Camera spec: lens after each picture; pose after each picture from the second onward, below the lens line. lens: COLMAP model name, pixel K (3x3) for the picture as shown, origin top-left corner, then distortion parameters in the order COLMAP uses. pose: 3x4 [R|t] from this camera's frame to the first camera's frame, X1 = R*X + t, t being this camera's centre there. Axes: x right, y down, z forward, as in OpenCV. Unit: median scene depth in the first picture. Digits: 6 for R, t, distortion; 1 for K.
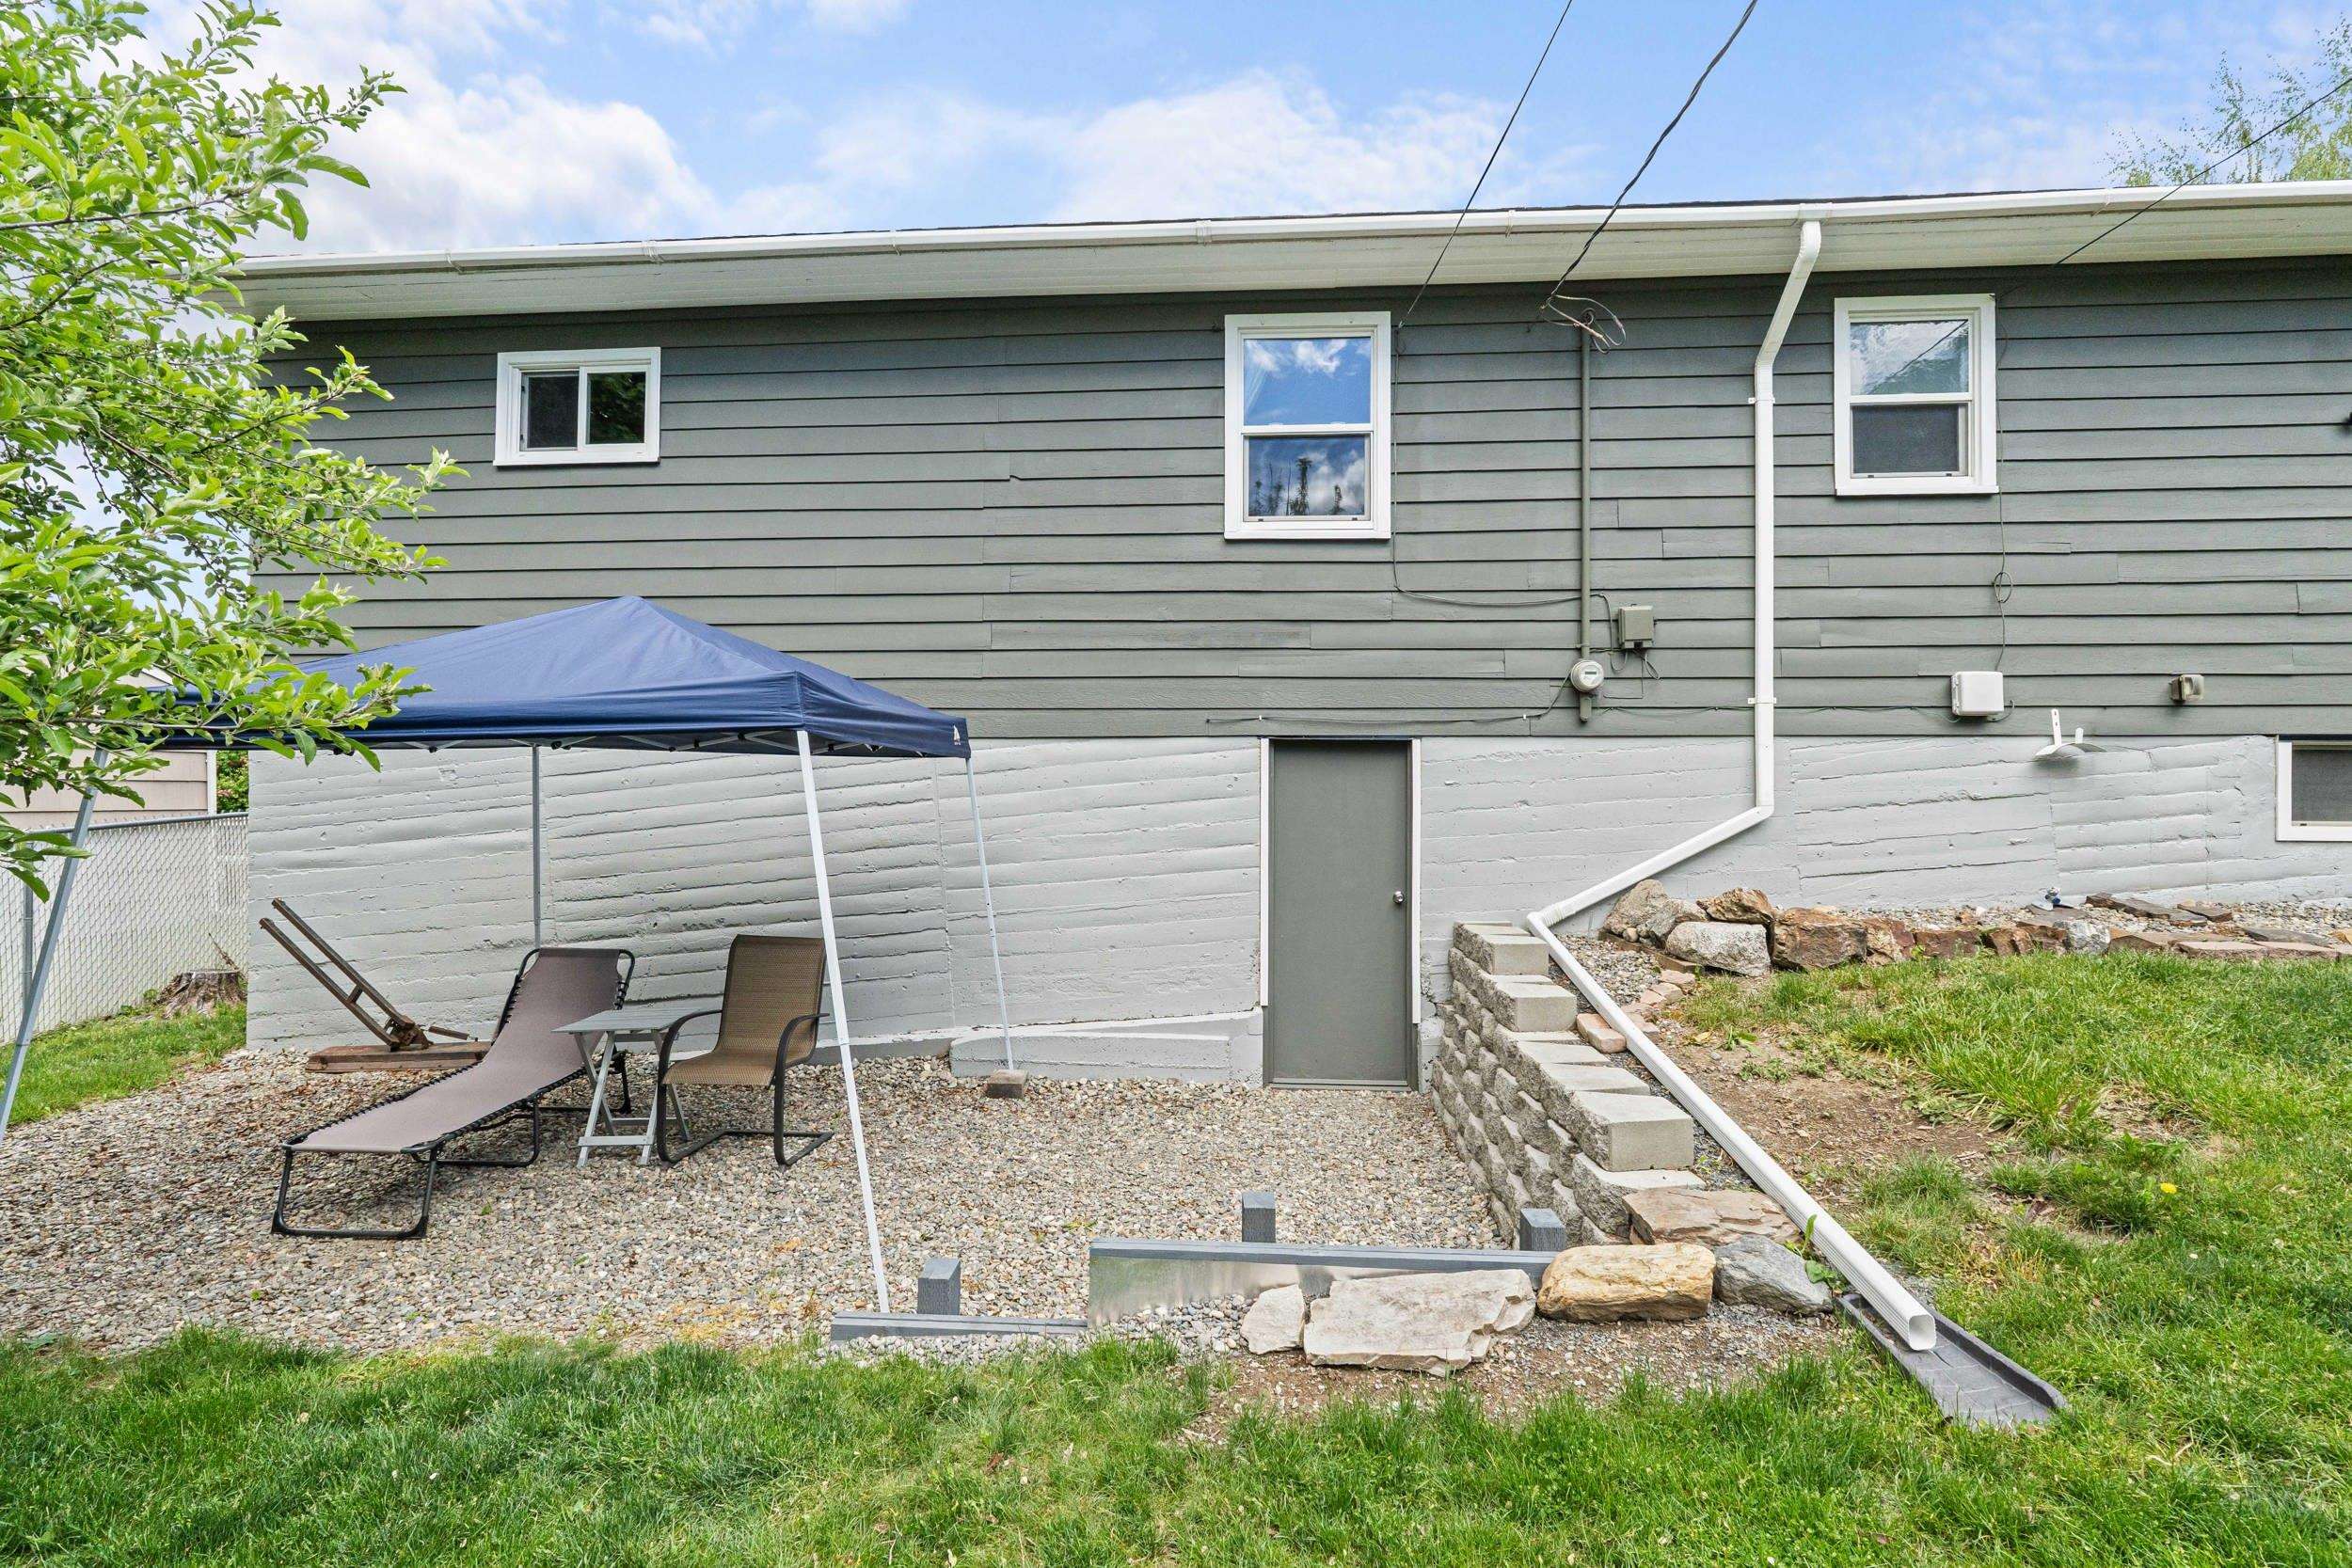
lens RADIAL K [[1199.2, 0, 1181.7], [0, 1199.2, 784.9], [0, 0, 1]] dist [-0.002138, -0.000231]
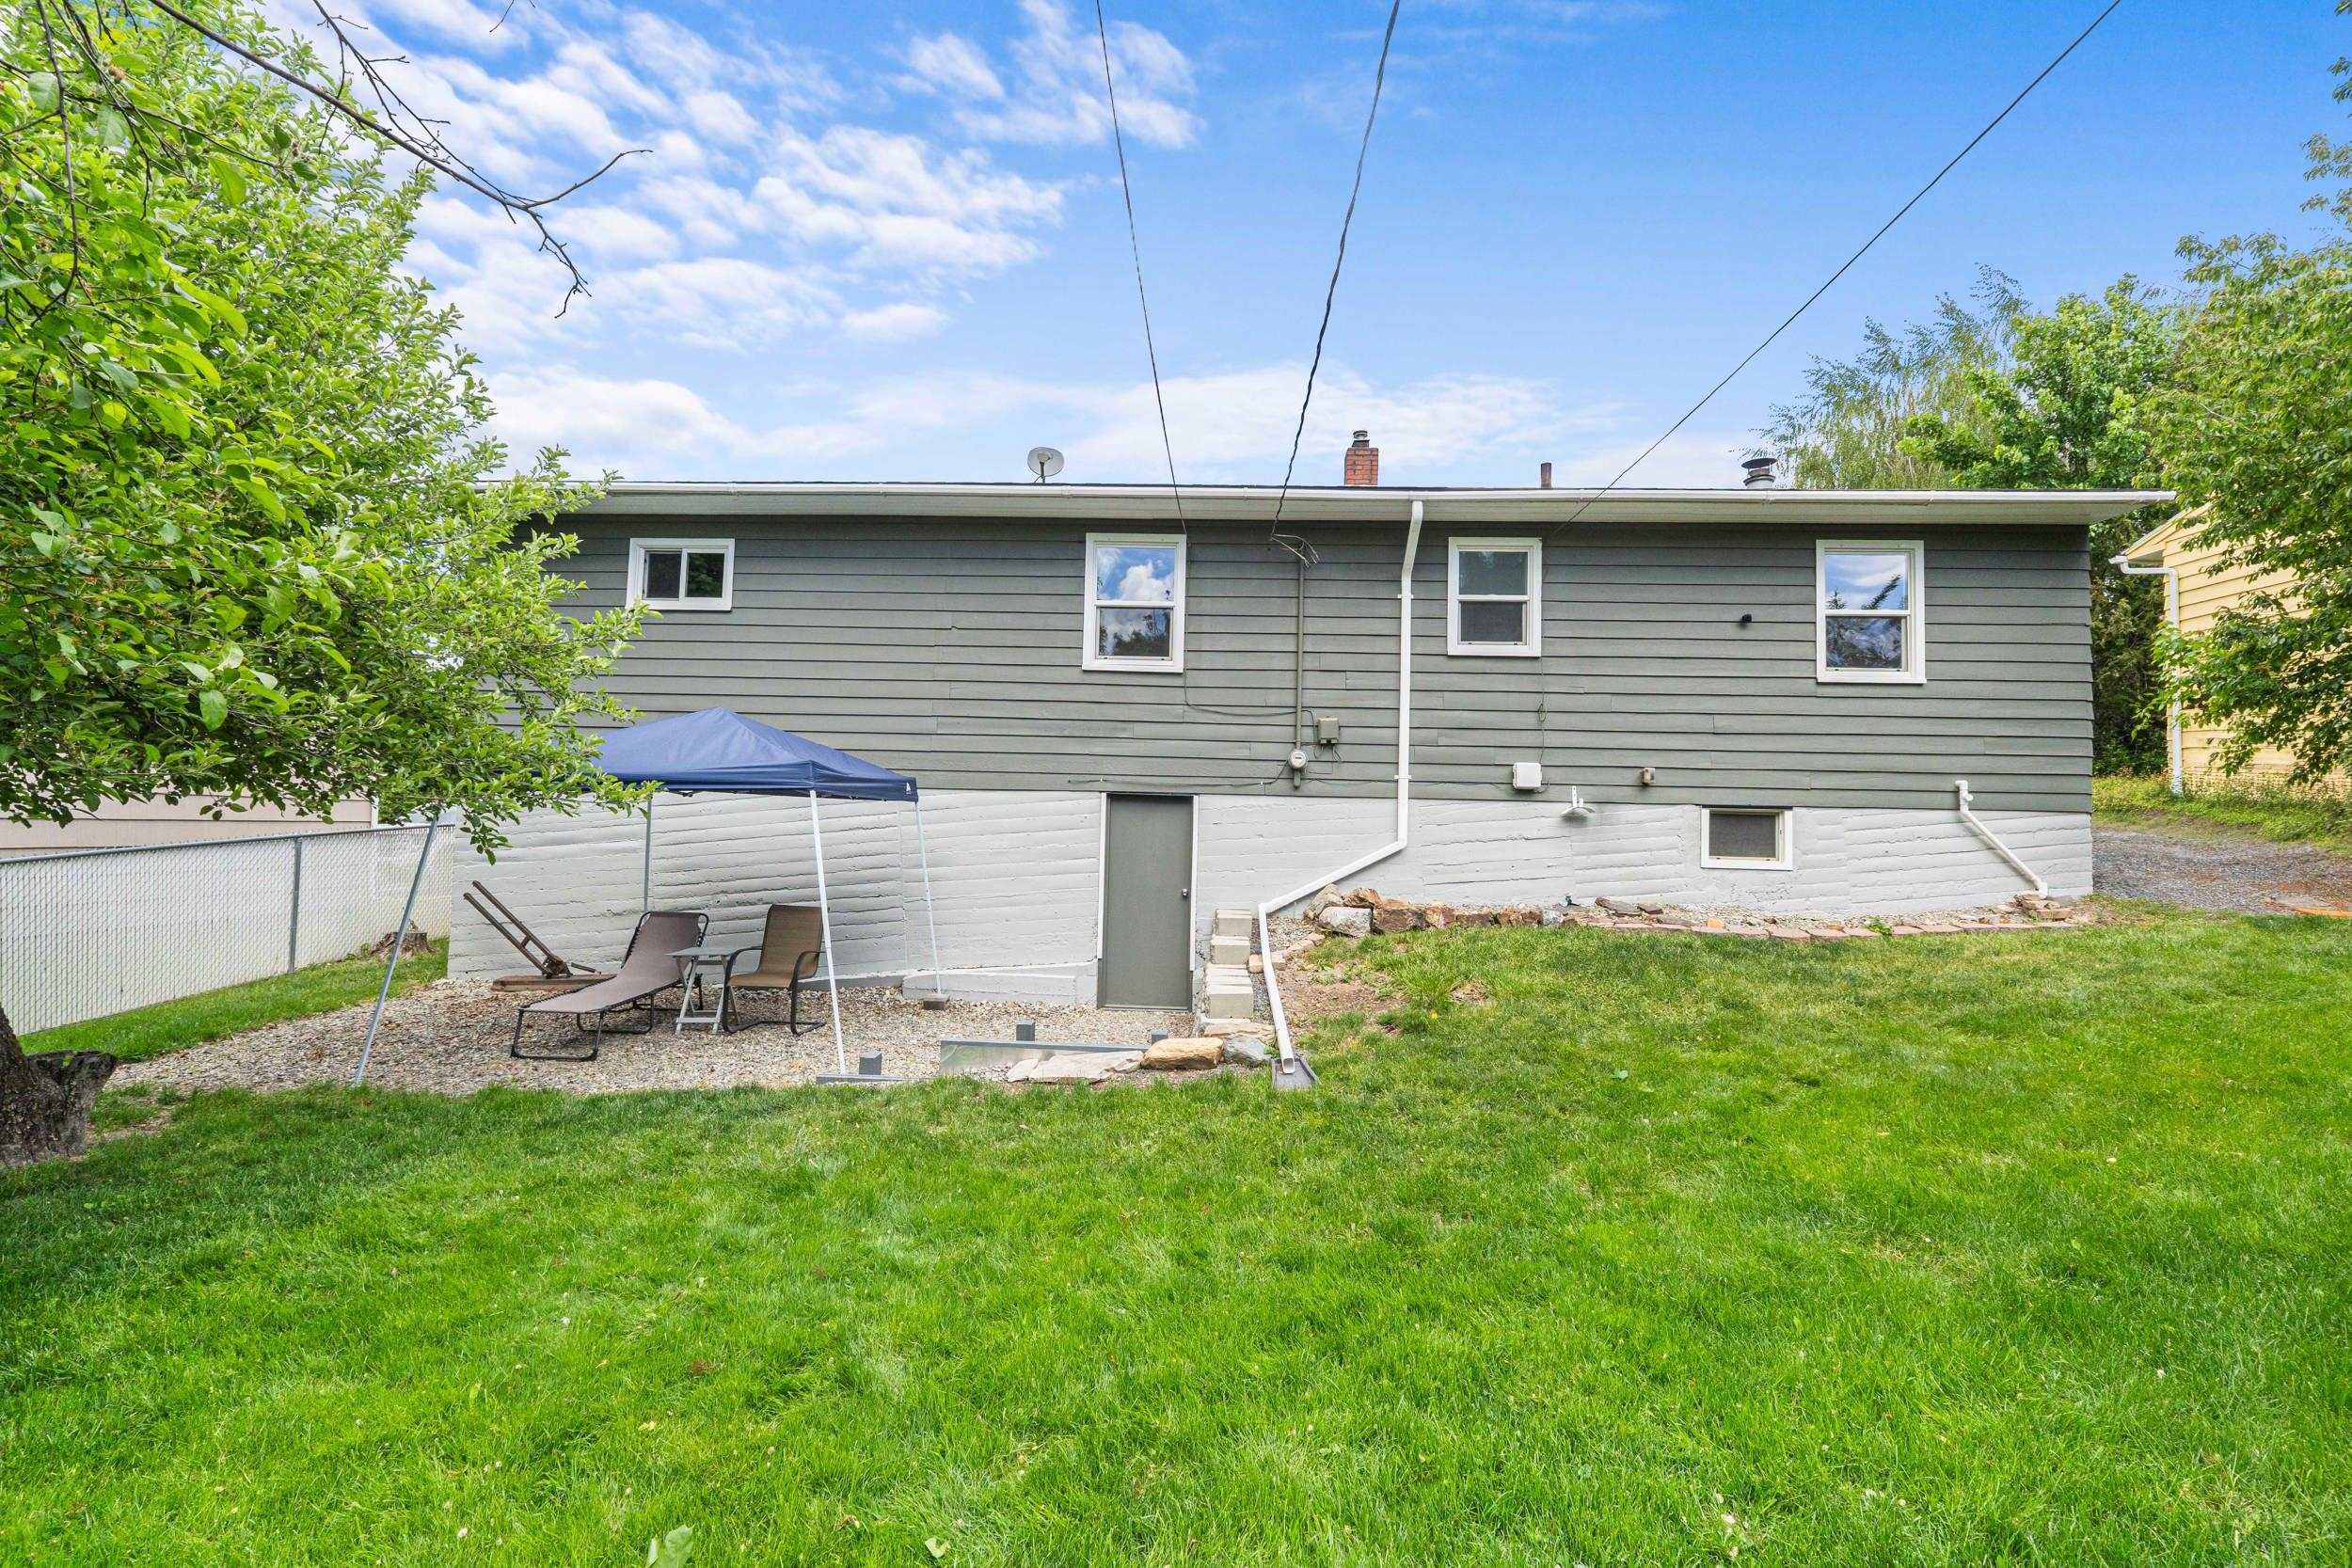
lens RADIAL K [[988.7, 0, 1168.5], [0, 988.7, 785.5], [0, 0, 1]] dist [-0.006781, -0.000002]
pose [[0.999260, 0.022237, 0.031372, 0.118157], [-0.021182, 0.999212, -0.033560, -0.005895], [-0.032094, 0.032870, 0.998944, -0.349683]]
